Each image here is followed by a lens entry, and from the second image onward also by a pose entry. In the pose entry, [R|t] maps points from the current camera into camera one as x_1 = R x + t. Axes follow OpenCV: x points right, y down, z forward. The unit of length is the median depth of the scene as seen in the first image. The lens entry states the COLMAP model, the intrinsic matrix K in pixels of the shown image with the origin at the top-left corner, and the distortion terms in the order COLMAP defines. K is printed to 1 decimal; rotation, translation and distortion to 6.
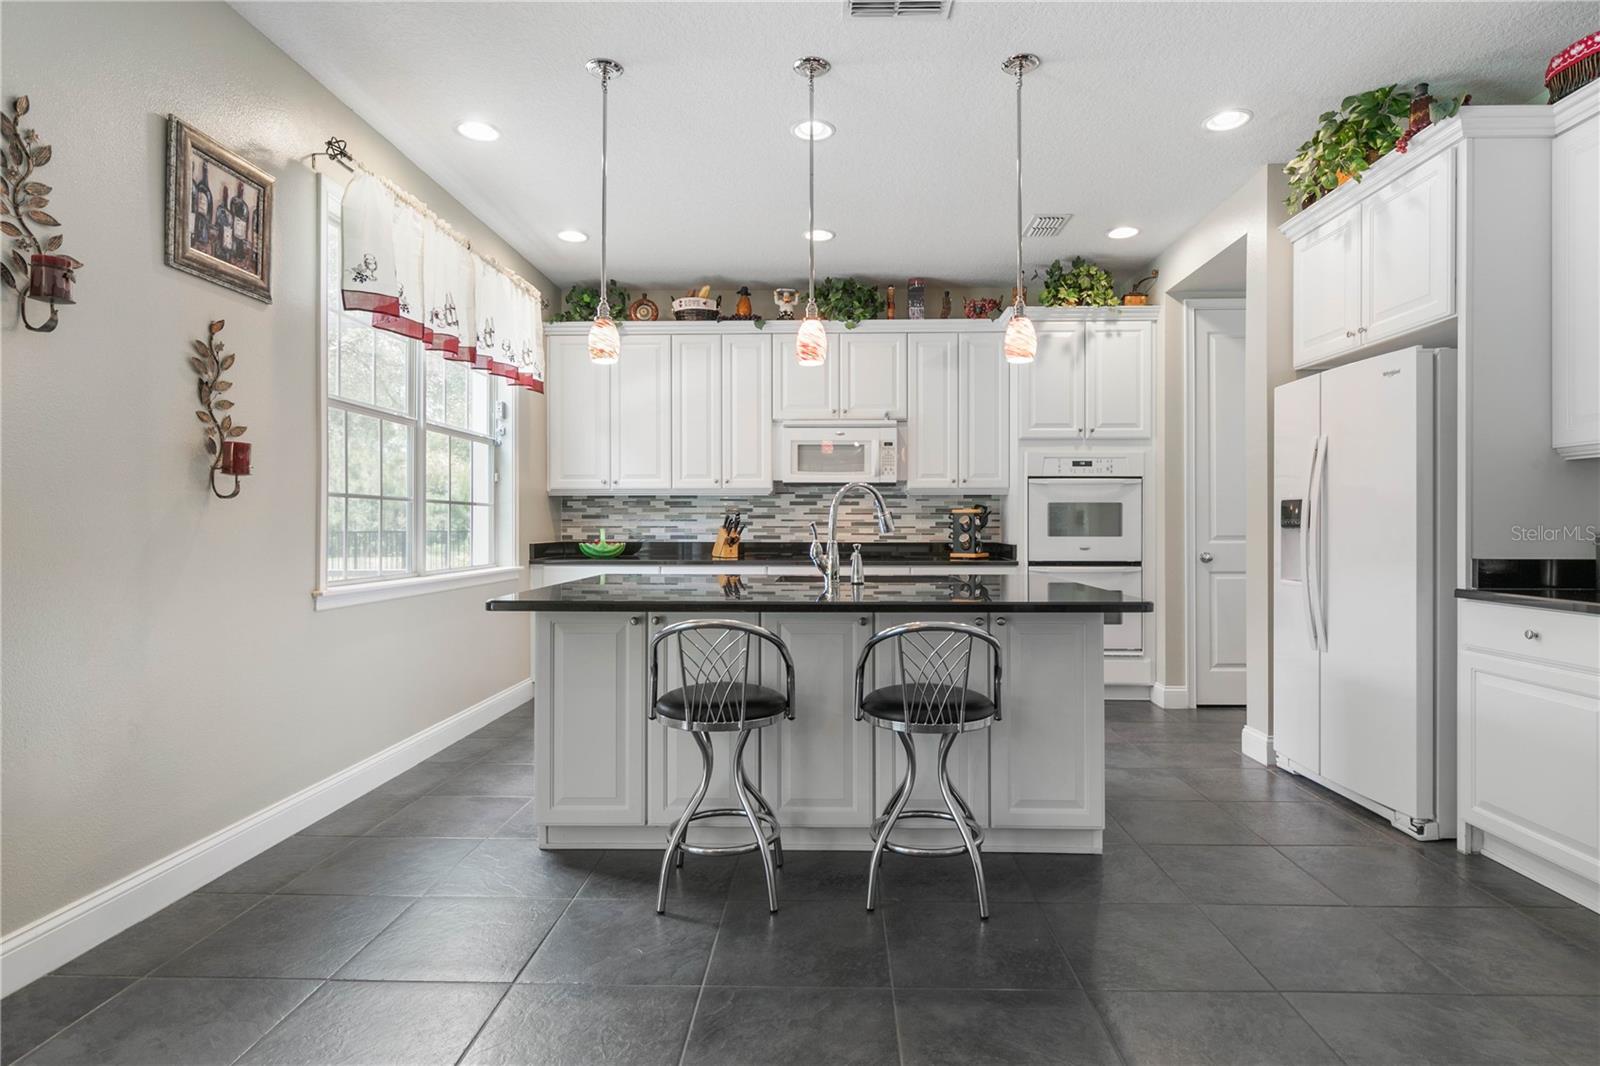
lens RADIAL K [[819.8, 0, 803.6], [0, 819.8, 523.9], [0, 0, 1]] dist [-0.007463, 0.002589]
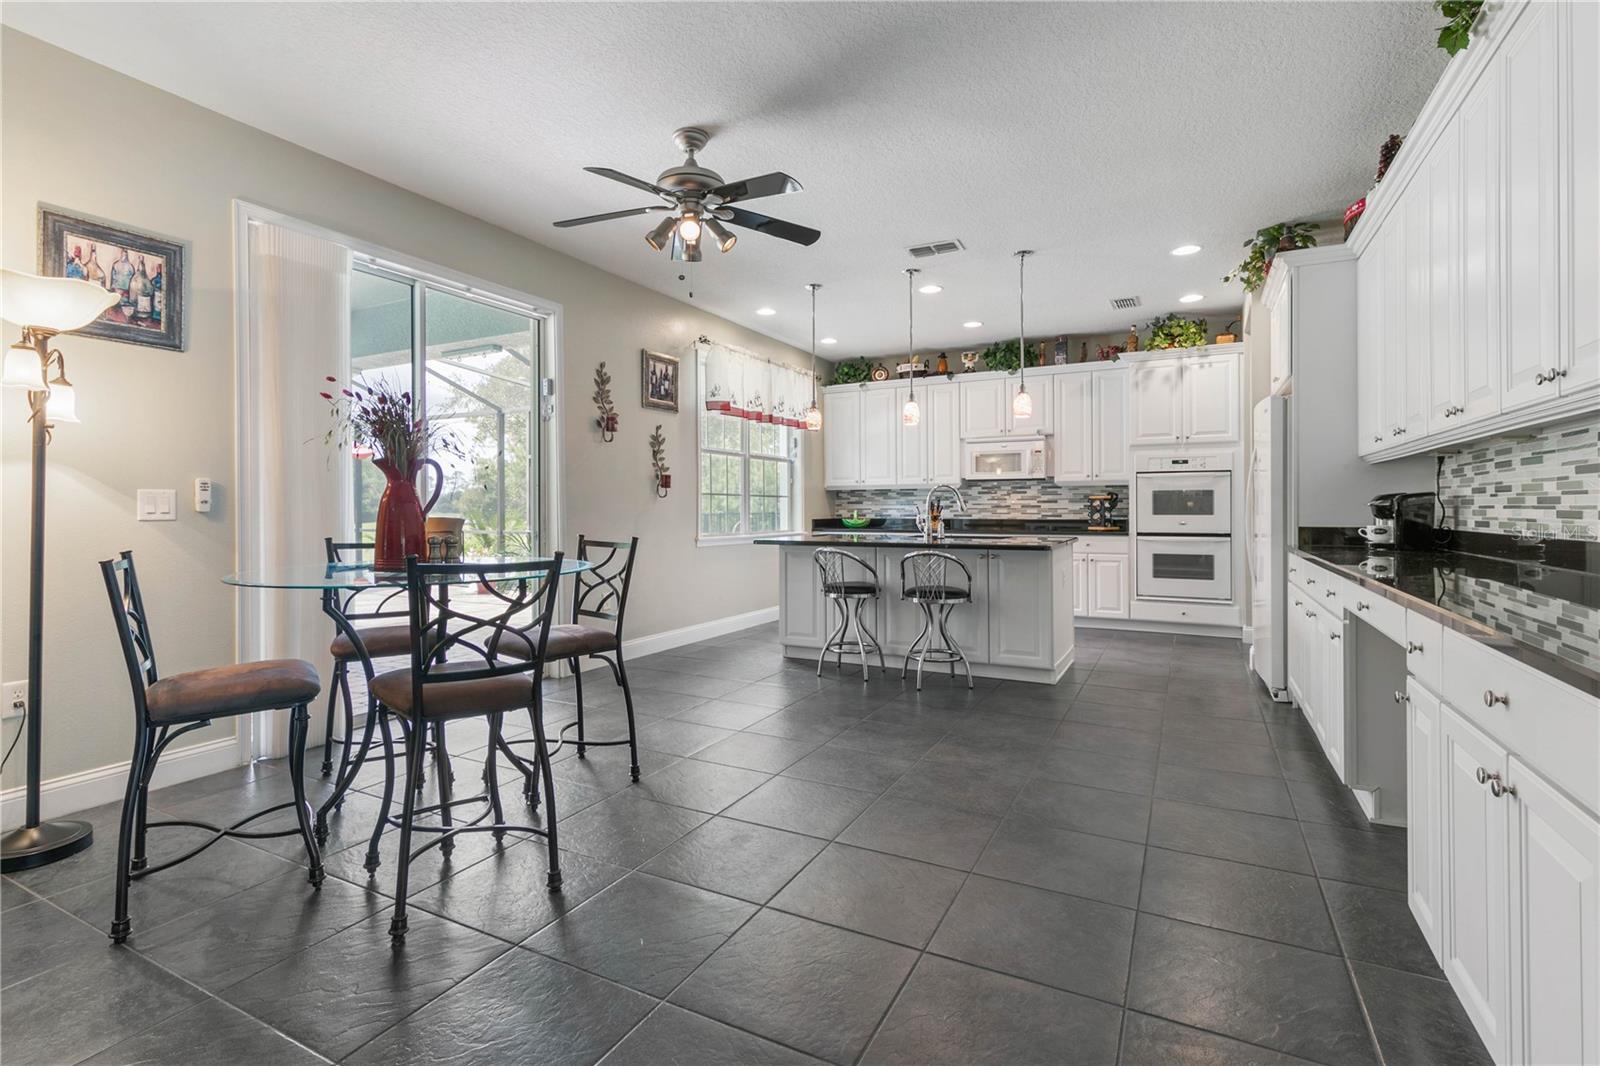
lens RADIAL K [[734.0, 0, 776.3], [0, 734.0, 506.4], [0, 0, 1]] dist [0.015888, -0.002349]
pose [[0.891181, -0.005026, -0.453621, 0.296952], [0.004564, 0.999987, -0.002113, 0.000509], [0.453625, -0.000187, 0.891192, -0.402407]]
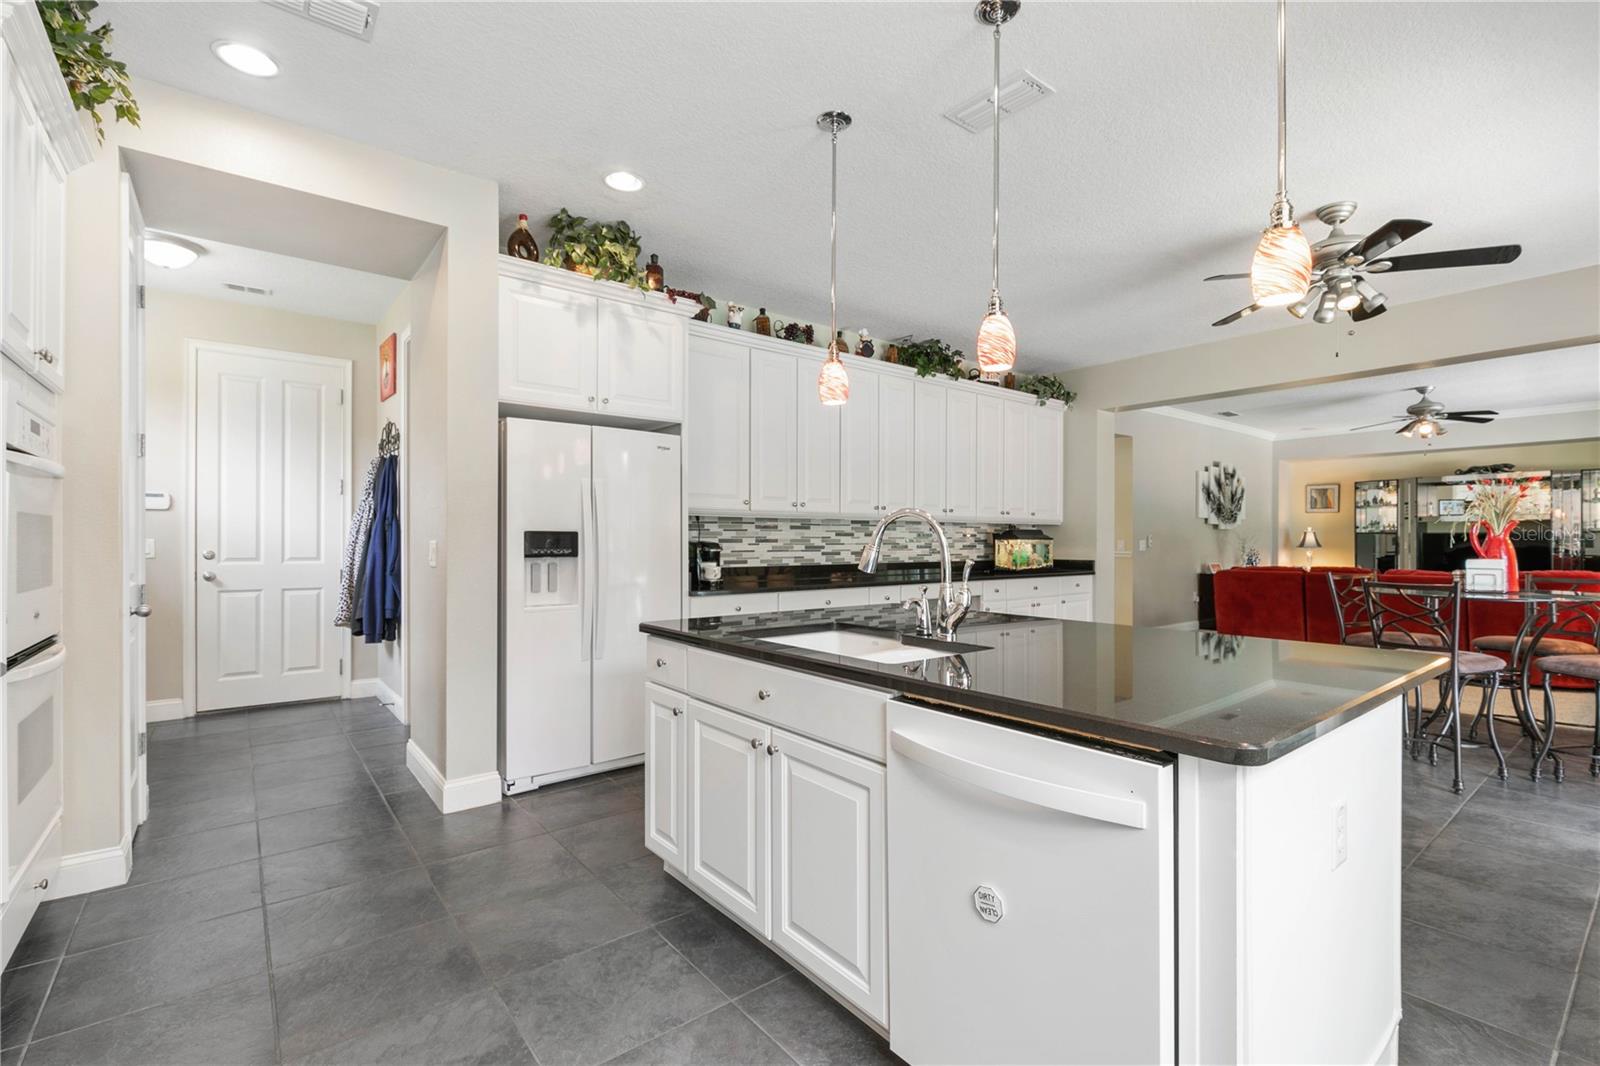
lens RADIAL K [[734.0, 0, 793.6], [0, 734.0, 542.6], [0, 0, 1]] dist [0.015888, -0.002349]
pose [[-0.649480, -0.003519, 0.760371, -0.240933], [-0.001677, 0.999993, 0.003195, -0.012050], [-0.760377, 0.000800, -0.649481, 0.950826]]
